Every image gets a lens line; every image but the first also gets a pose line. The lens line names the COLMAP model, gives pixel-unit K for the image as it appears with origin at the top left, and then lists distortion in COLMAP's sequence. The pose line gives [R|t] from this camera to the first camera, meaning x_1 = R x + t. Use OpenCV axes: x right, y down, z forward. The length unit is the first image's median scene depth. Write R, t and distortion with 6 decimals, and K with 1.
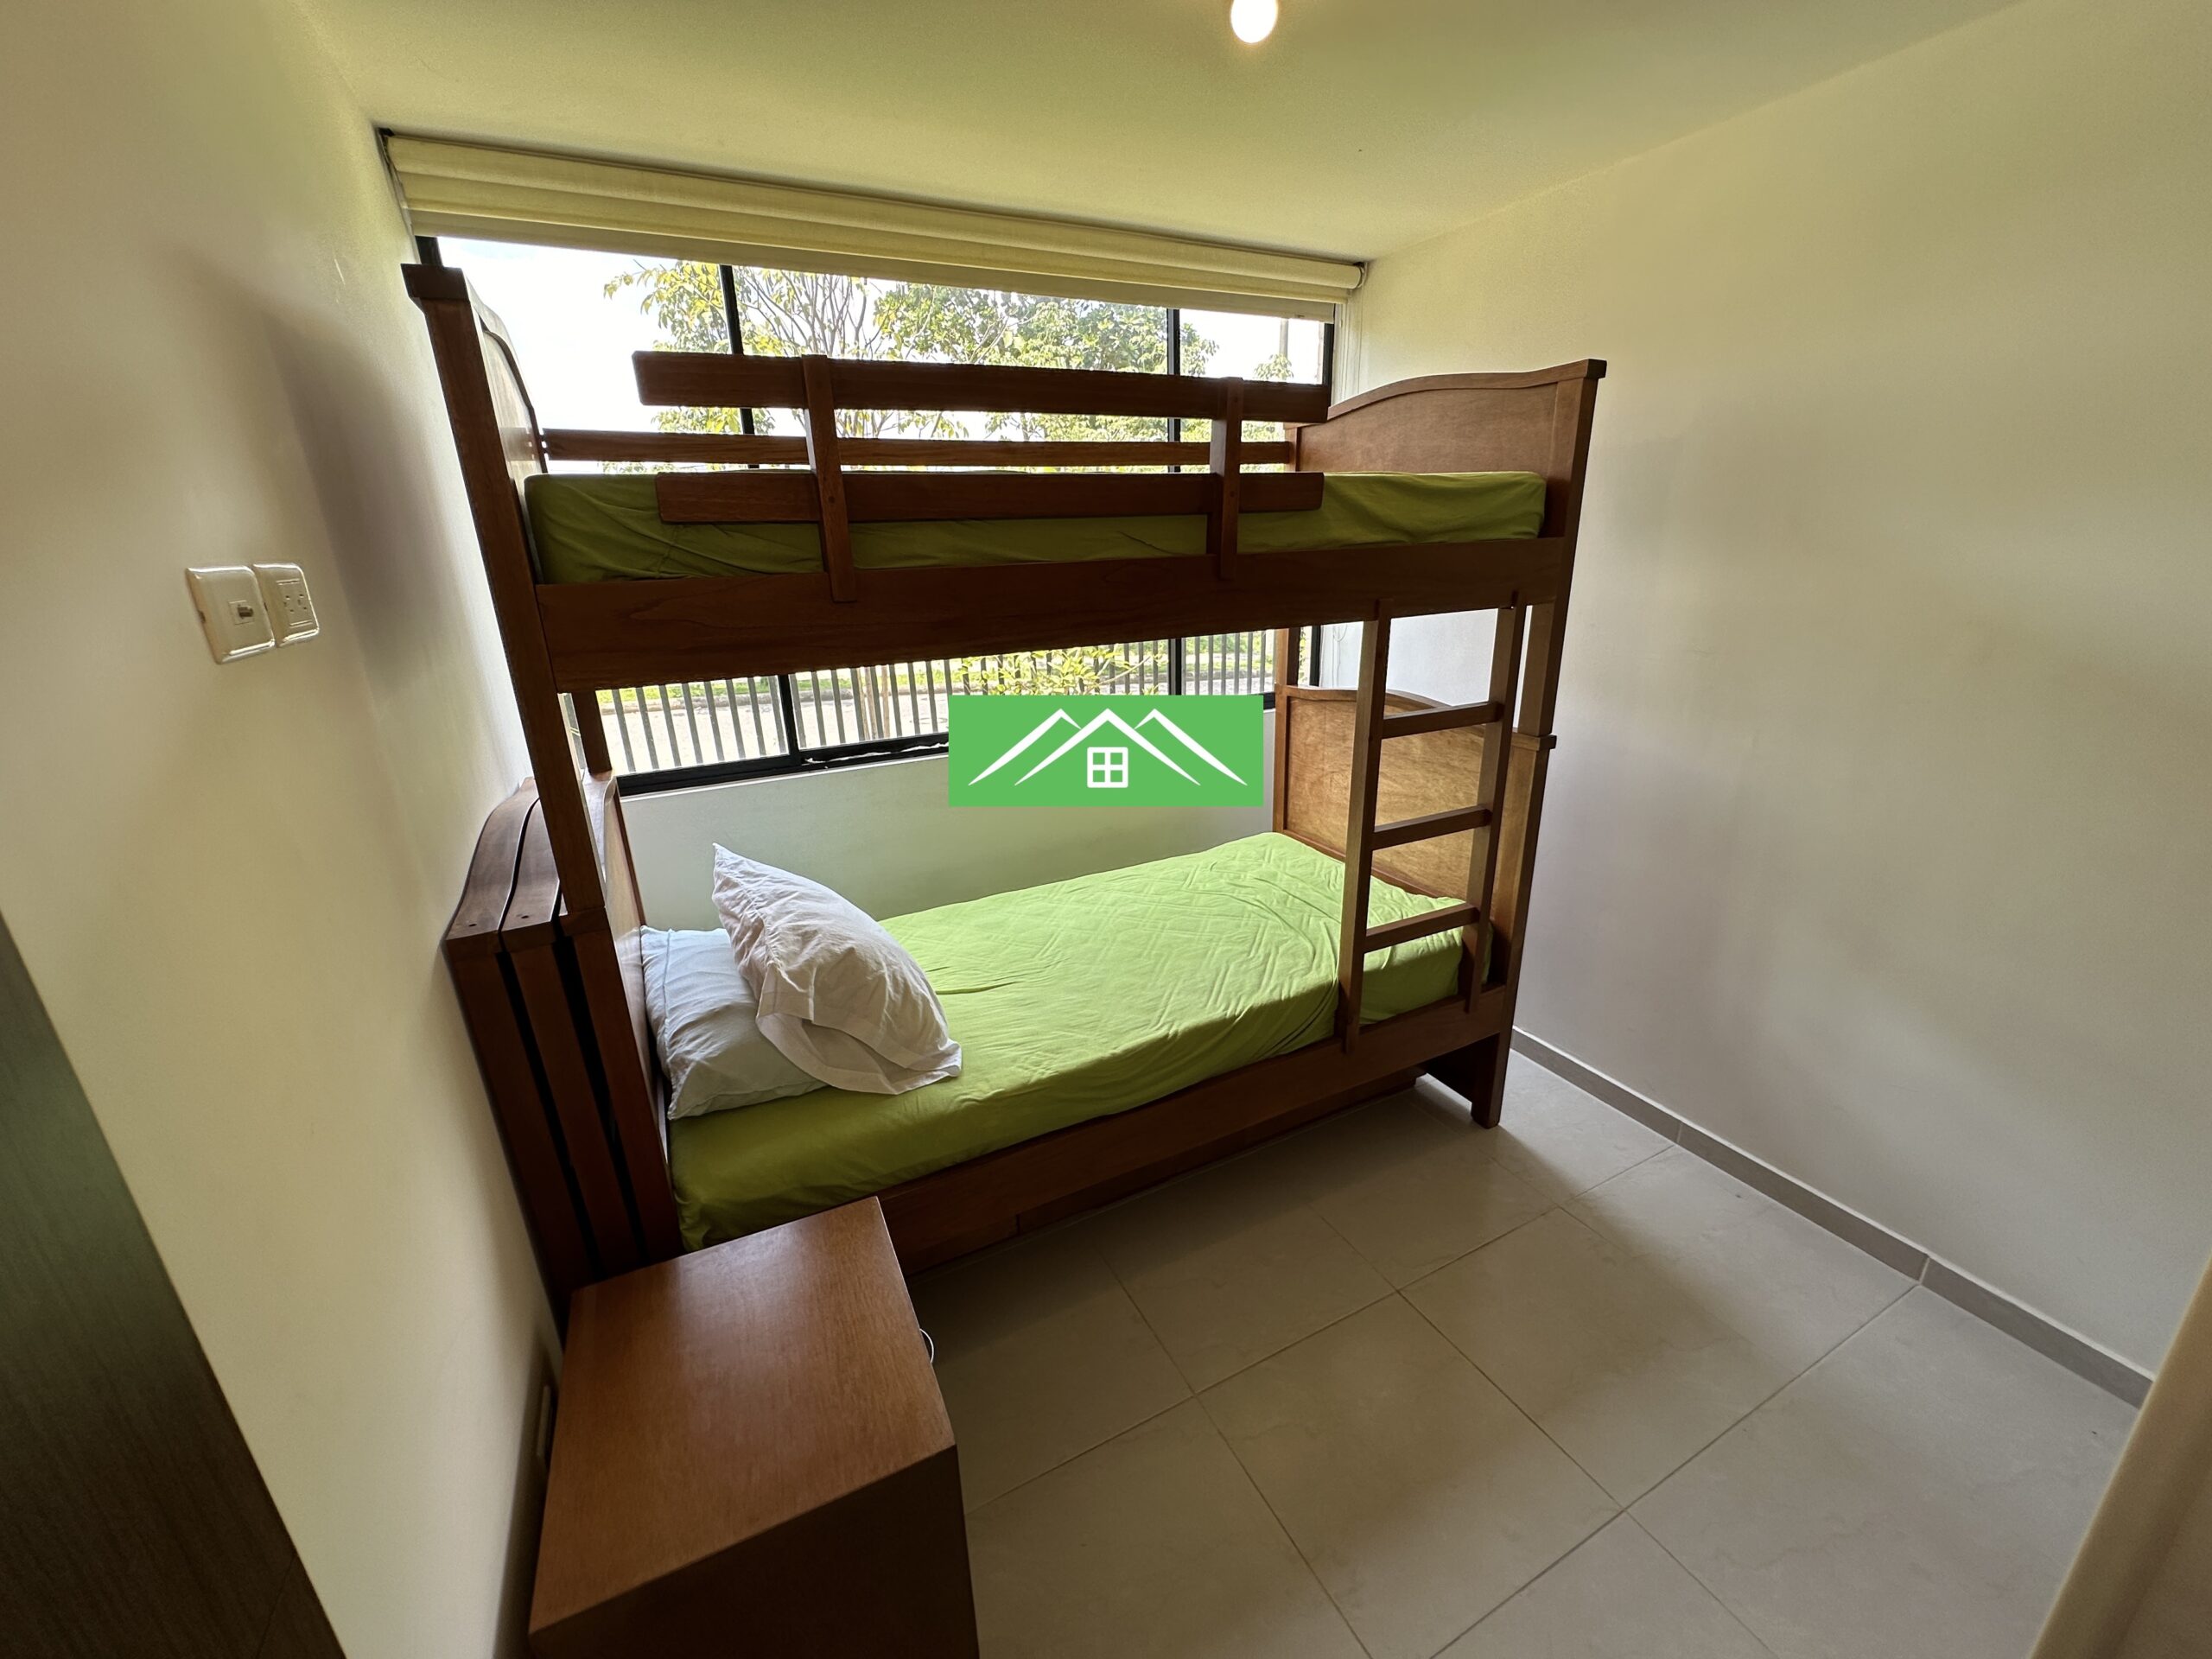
lens RADIAL K [[882.9, 0, 1120.1], [0, 882.9, 819.8], [0, 0, 1]] dist [0.000162, 0.000184]
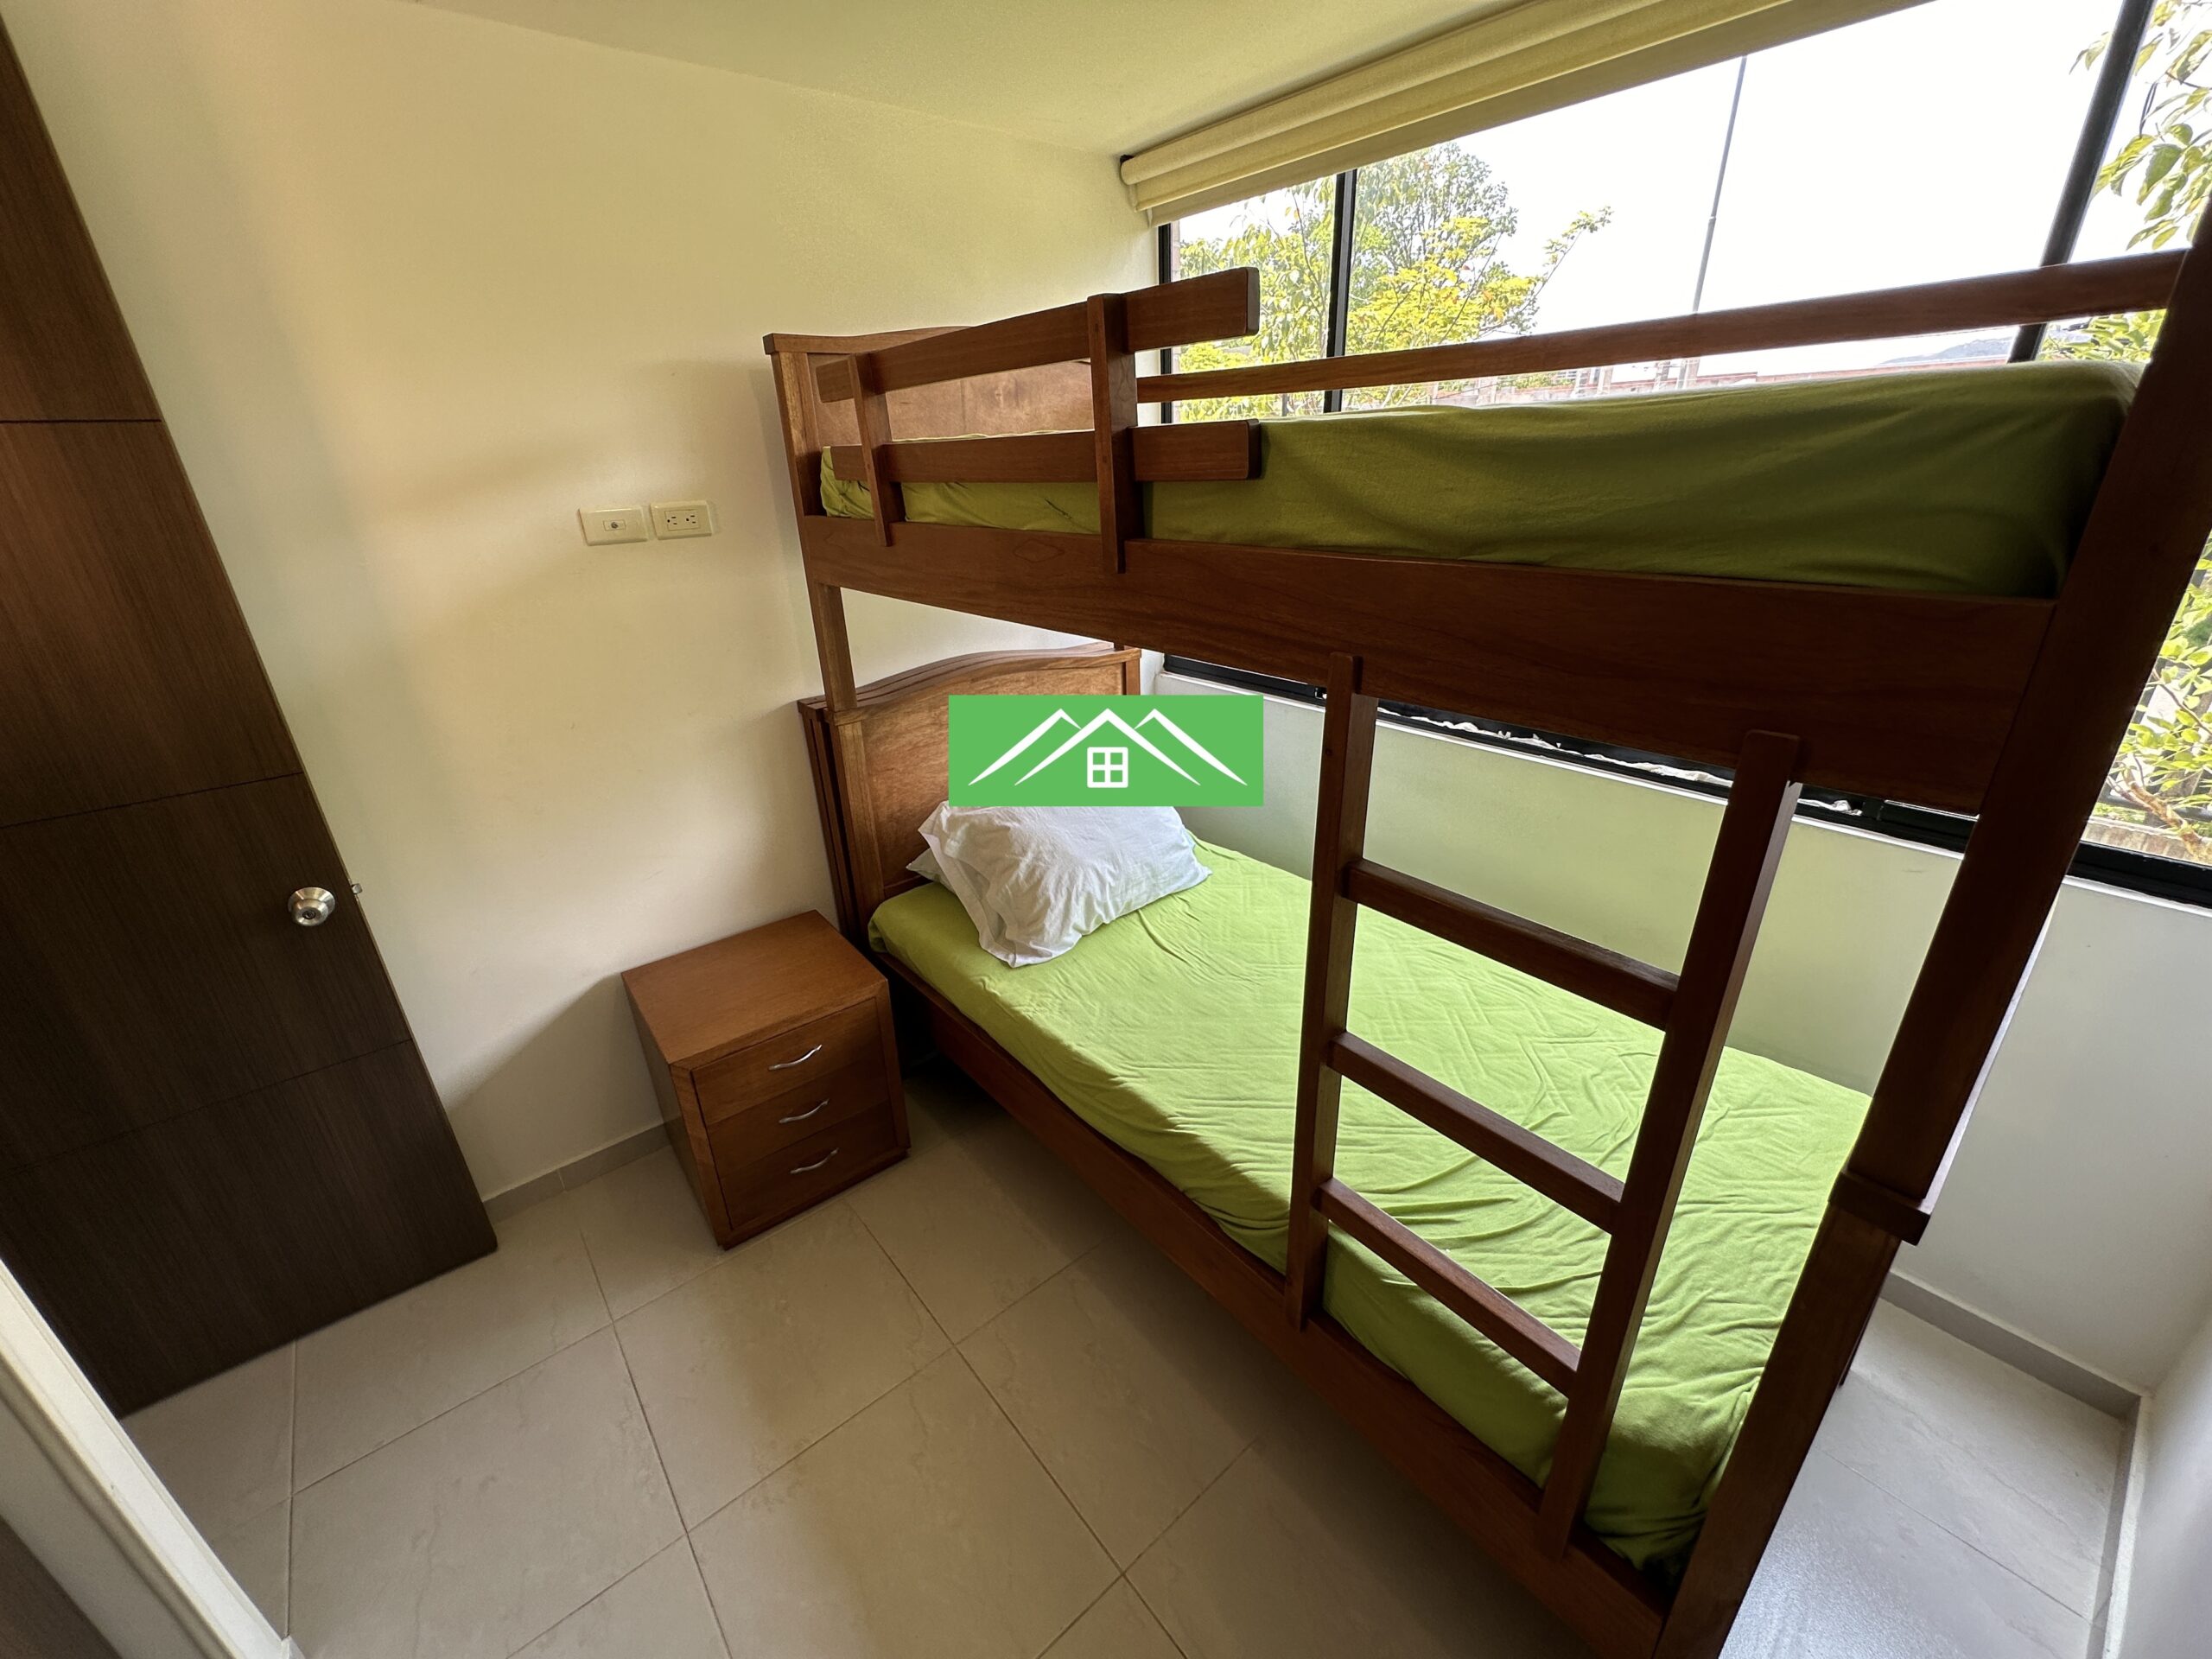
lens RADIAL K [[882.9, 0, 1119.8], [0, 882.9, 833.8], [0, 0, 1]] dist [0.000162, 0.000184]
pose [[0.230016, 0.409349, -0.882908, 0.789244], [-0.284555, 0.895875, 0.341229, -0.298593], [0.930656, 0.172748, 0.322548, 0.723334]]
